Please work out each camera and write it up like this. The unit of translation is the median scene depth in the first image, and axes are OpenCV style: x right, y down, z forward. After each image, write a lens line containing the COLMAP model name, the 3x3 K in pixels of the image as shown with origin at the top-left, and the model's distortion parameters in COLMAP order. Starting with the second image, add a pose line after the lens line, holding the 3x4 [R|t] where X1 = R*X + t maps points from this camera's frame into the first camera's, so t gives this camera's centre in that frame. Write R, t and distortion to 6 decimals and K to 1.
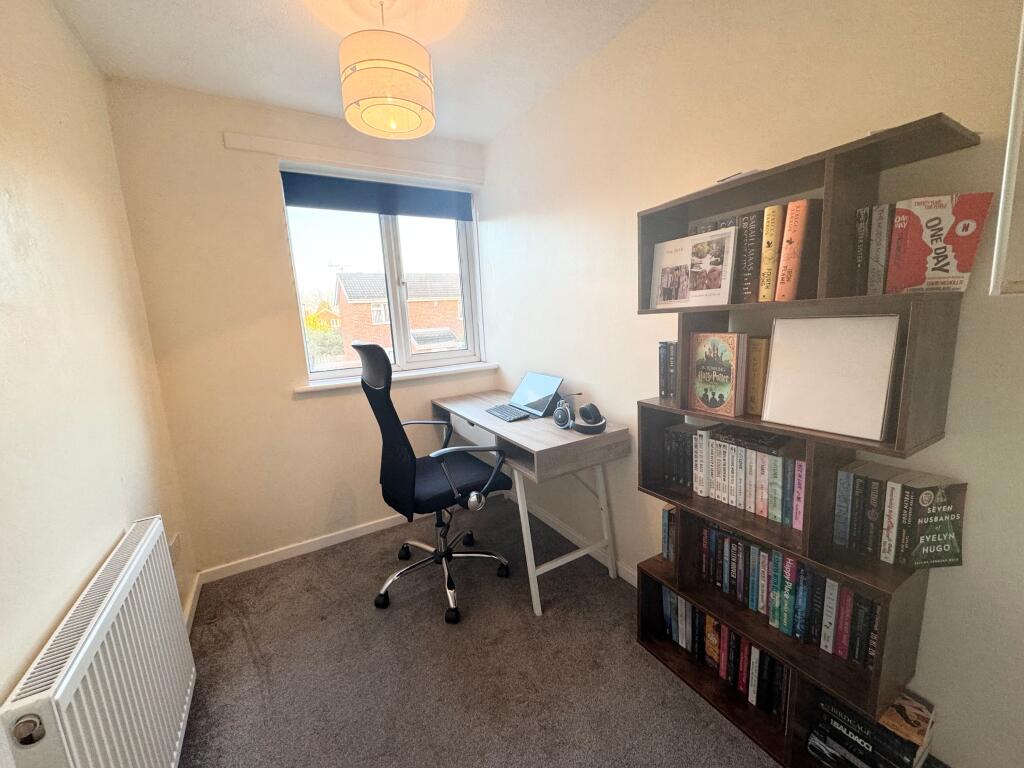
lens RADIAL K [[405.7, 0, 510.8], [0, 405.7, 384.5], [0, 0, 1]] dist [-0.003455, 0.000468]
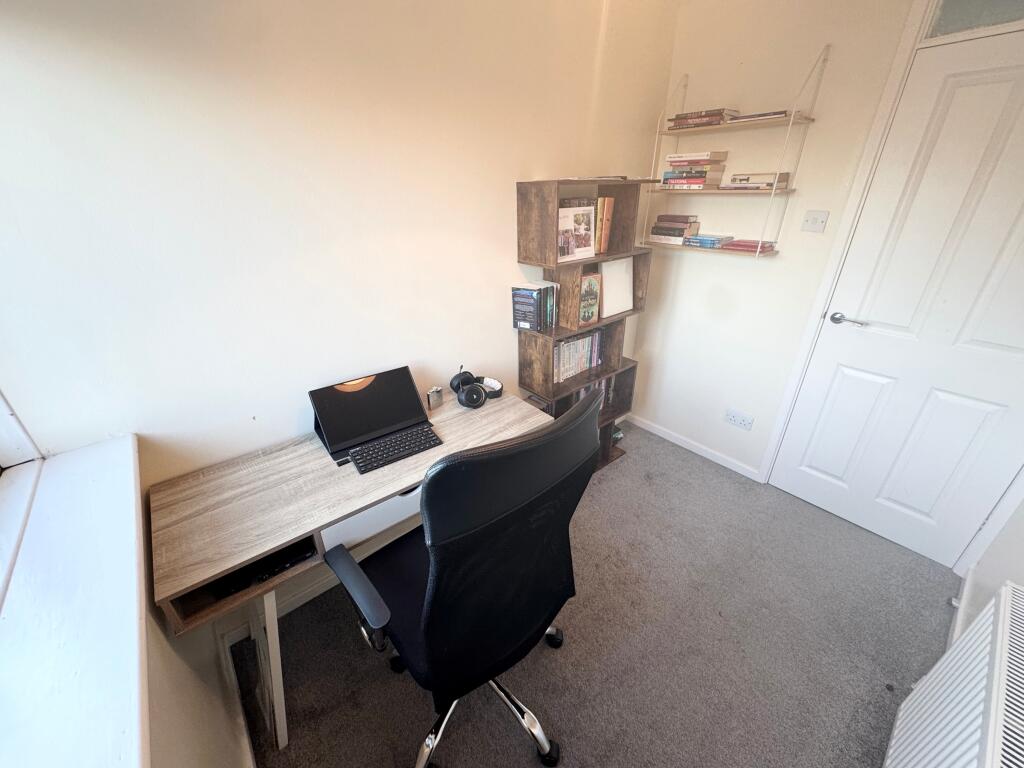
lens RADIAL K [[405.7, 0, 510.0], [0, 405.7, 384.5], [0, 0, 1]] dist [-0.003455, 0.000468]
pose [[-0.173041, -0.381963, 0.907833, -1.042747], [0.178503, 0.894311, 0.410298, -0.446901], [-0.968604, 0.233049, -0.086571, 1.518437]]
